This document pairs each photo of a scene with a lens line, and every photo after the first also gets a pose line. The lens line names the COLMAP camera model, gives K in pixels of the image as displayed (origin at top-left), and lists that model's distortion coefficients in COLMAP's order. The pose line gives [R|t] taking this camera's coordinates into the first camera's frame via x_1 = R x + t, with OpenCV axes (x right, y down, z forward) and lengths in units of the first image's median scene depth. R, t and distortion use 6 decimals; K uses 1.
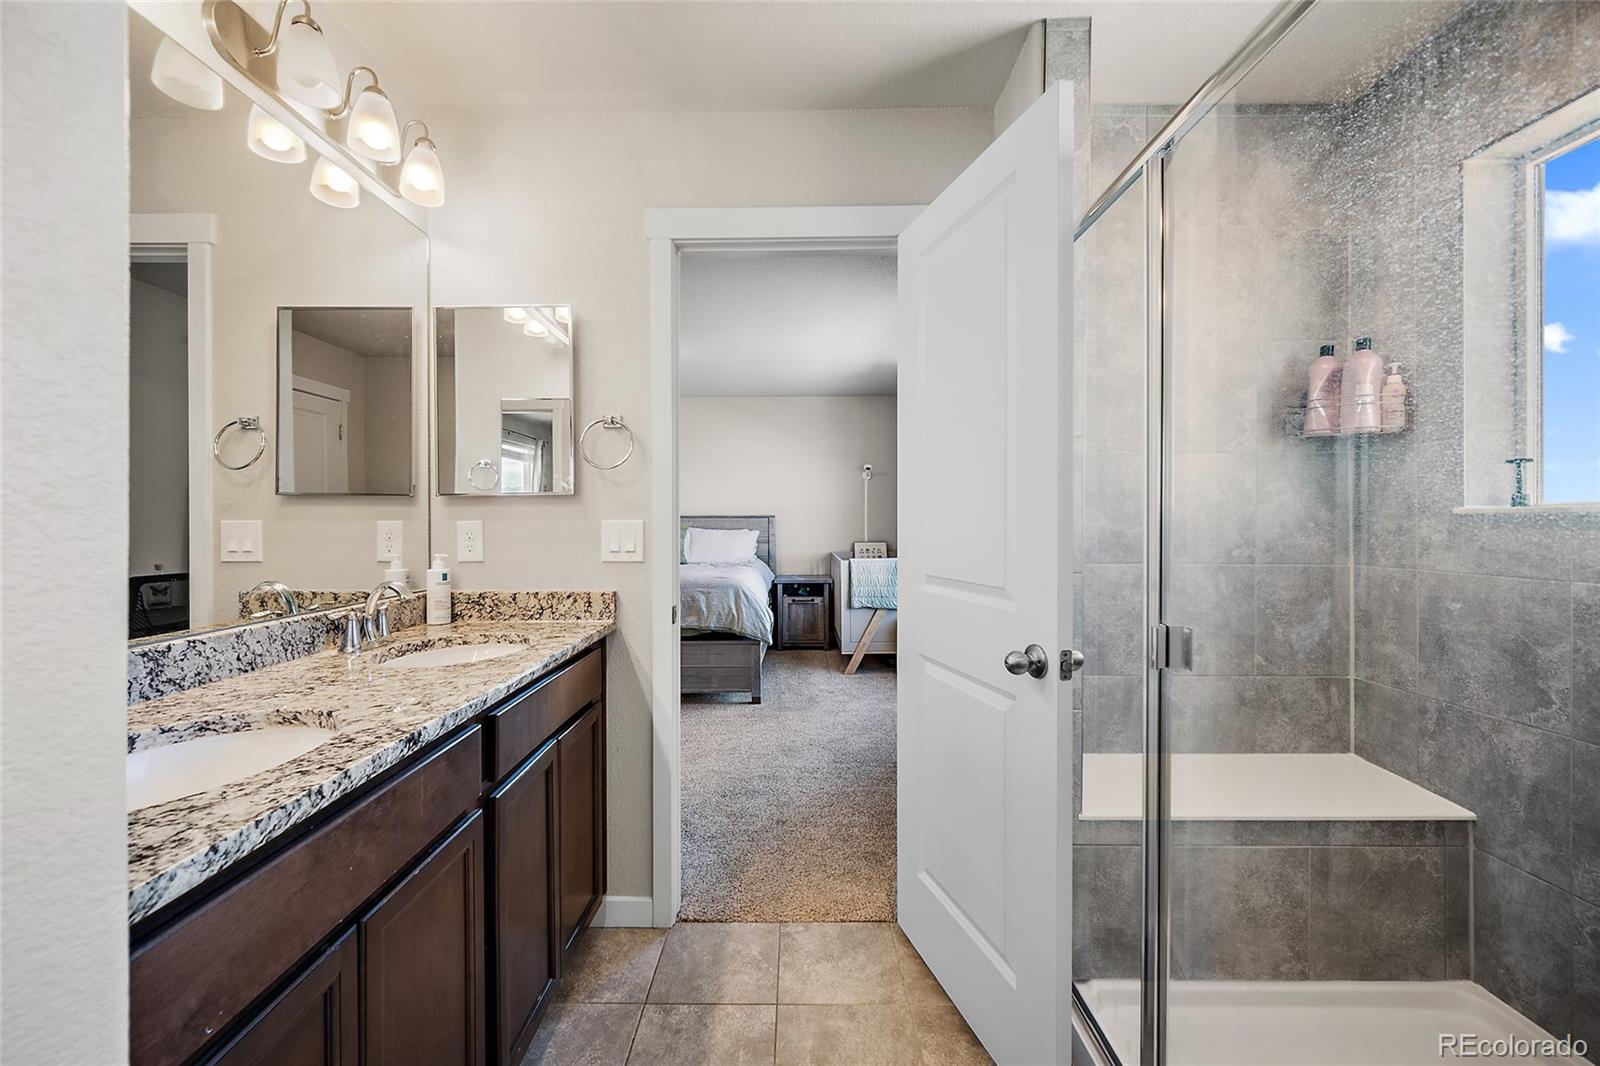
lens RADIAL K [[627.8, 0, 790.9], [0, 627.8, 538.8], [0, 0, 1]] dist [-0.004862, 0.000697]
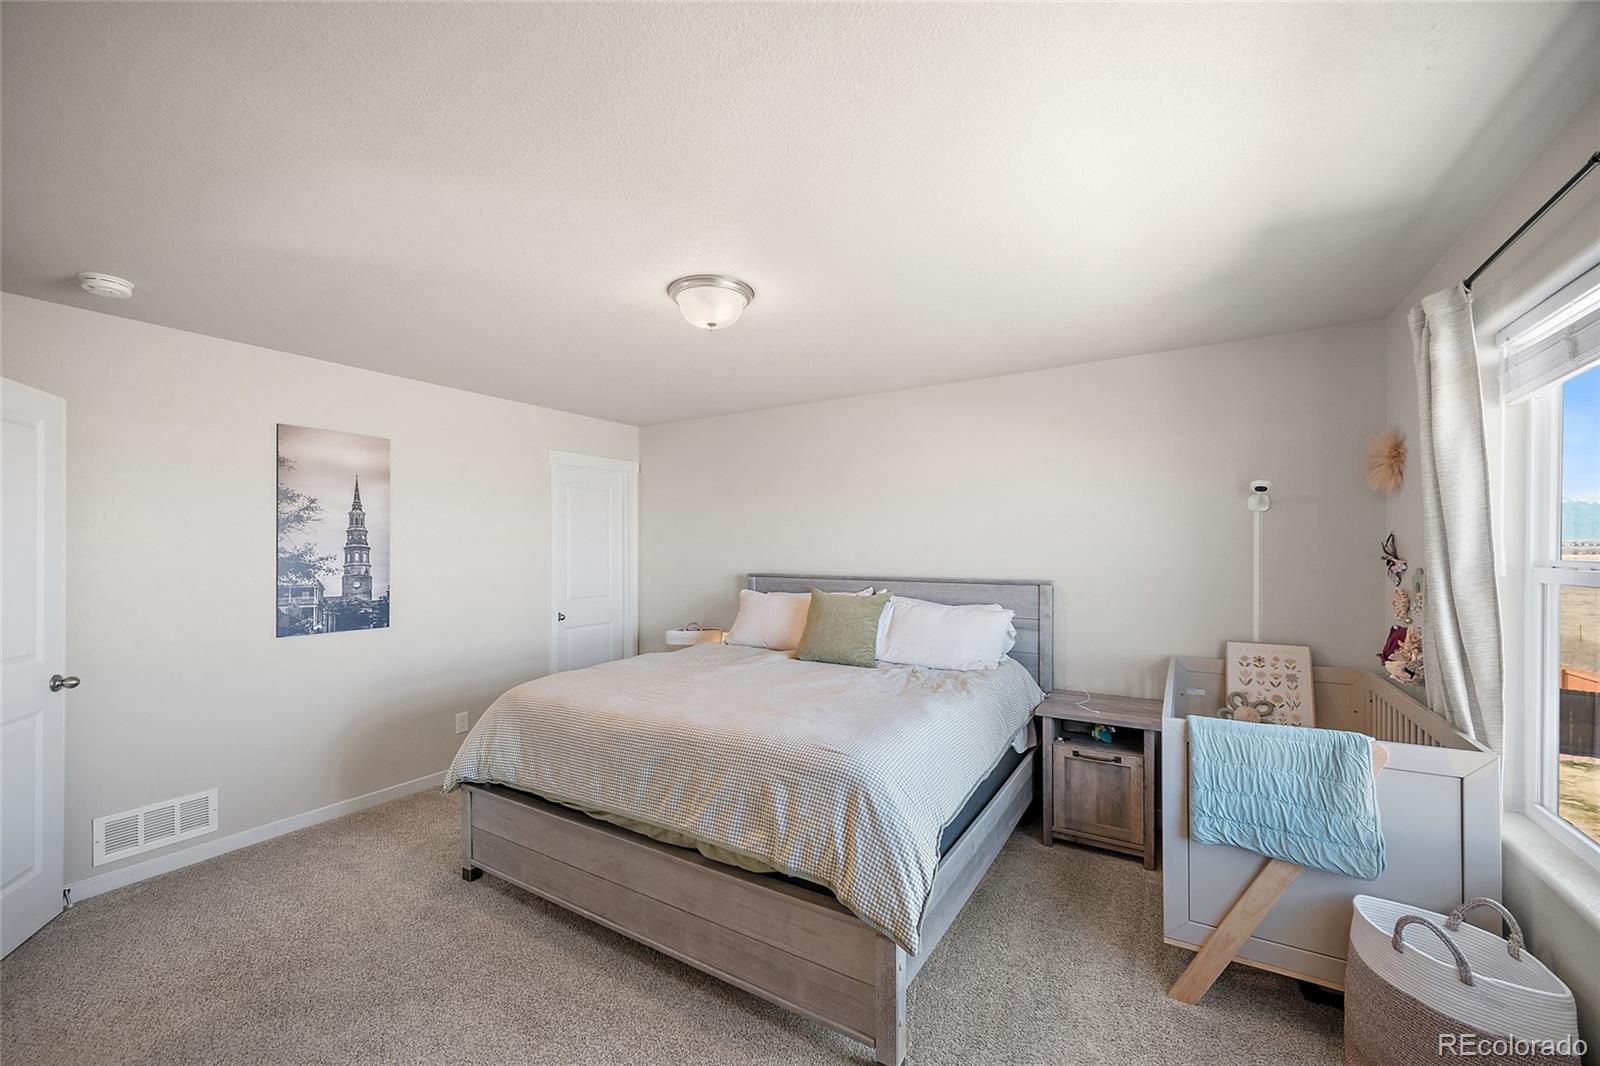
lens RADIAL K [[627.8, 0, 790.9], [0, 627.8, 538.8], [0, 0, 1]] dist [-0.004862, 0.000697]
pose [[0.848121, 0.003095, -0.529793, 0.077305], [-0.021558, 0.999356, -0.028673, -0.056926], [0.529363, 0.035739, 0.847642, 0.437142]]
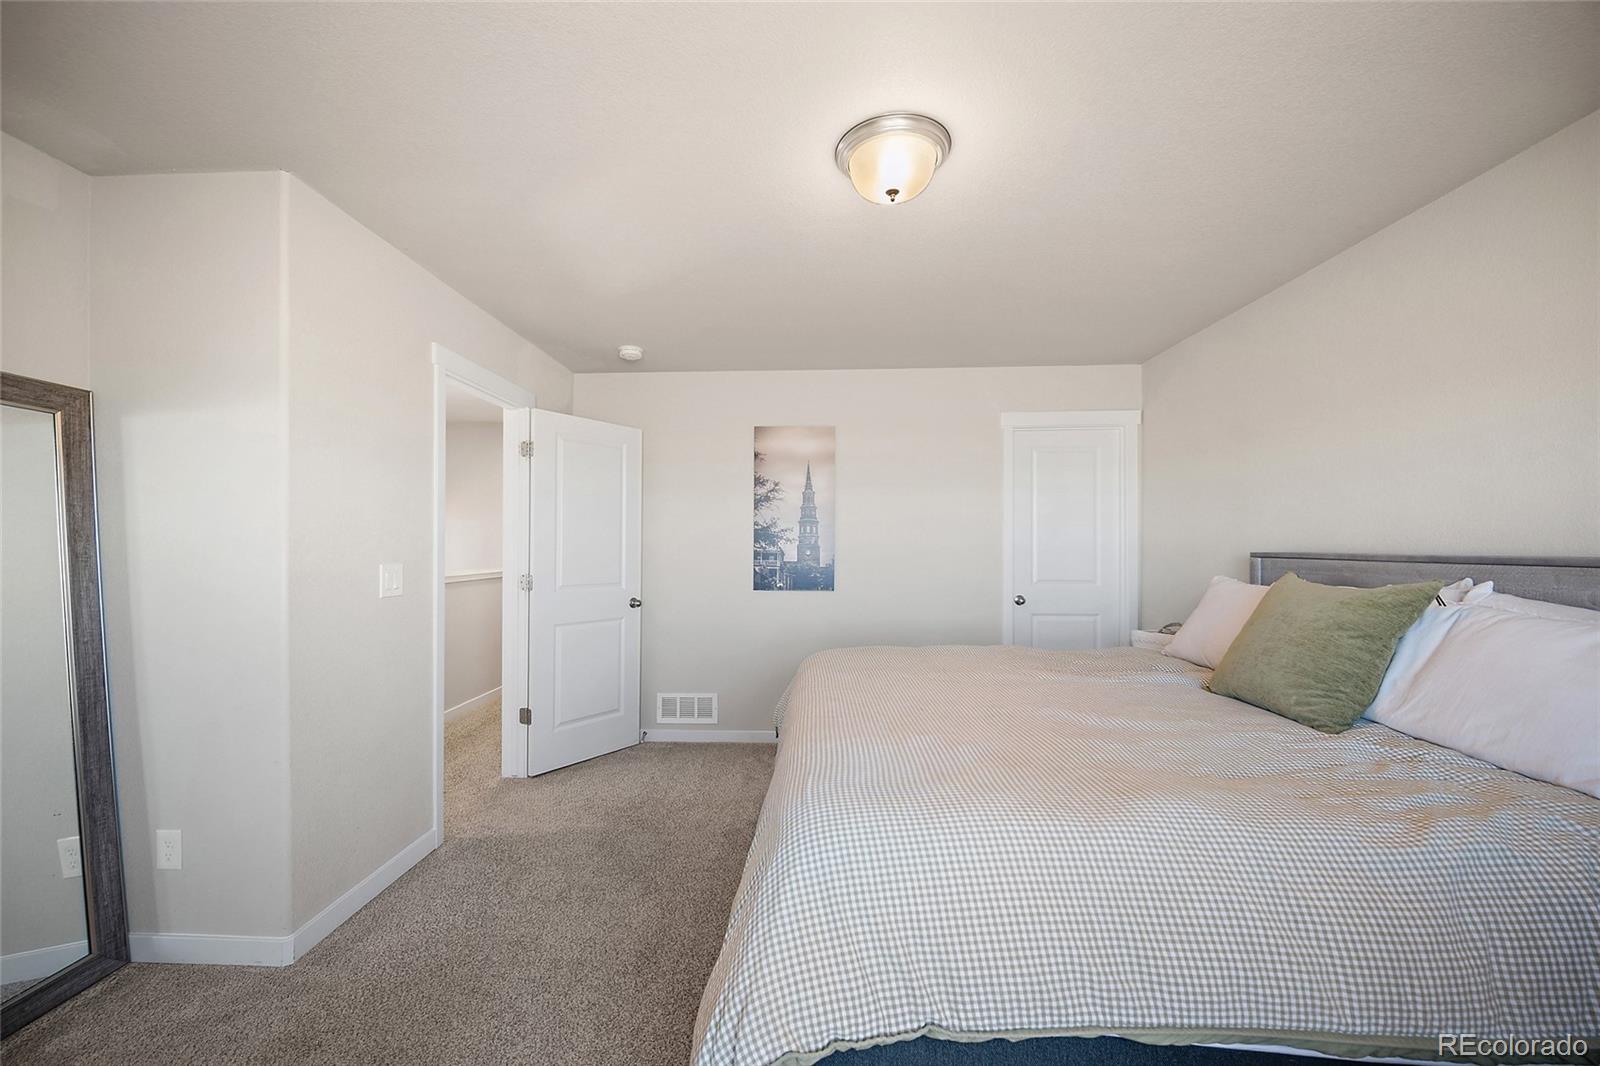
lens RADIAL K [[631.2, 0, 791.0], [0, 631.2, 539.2], [0, 0, 1]] dist [-0.003282, -0.000174]
pose [[-0.037717, -0.000067, -0.999288, 0.124485], [-0.025572, 0.999673, 0.000898, -0.036799], [0.998961, 0.025588, -0.037706, 0.730635]]
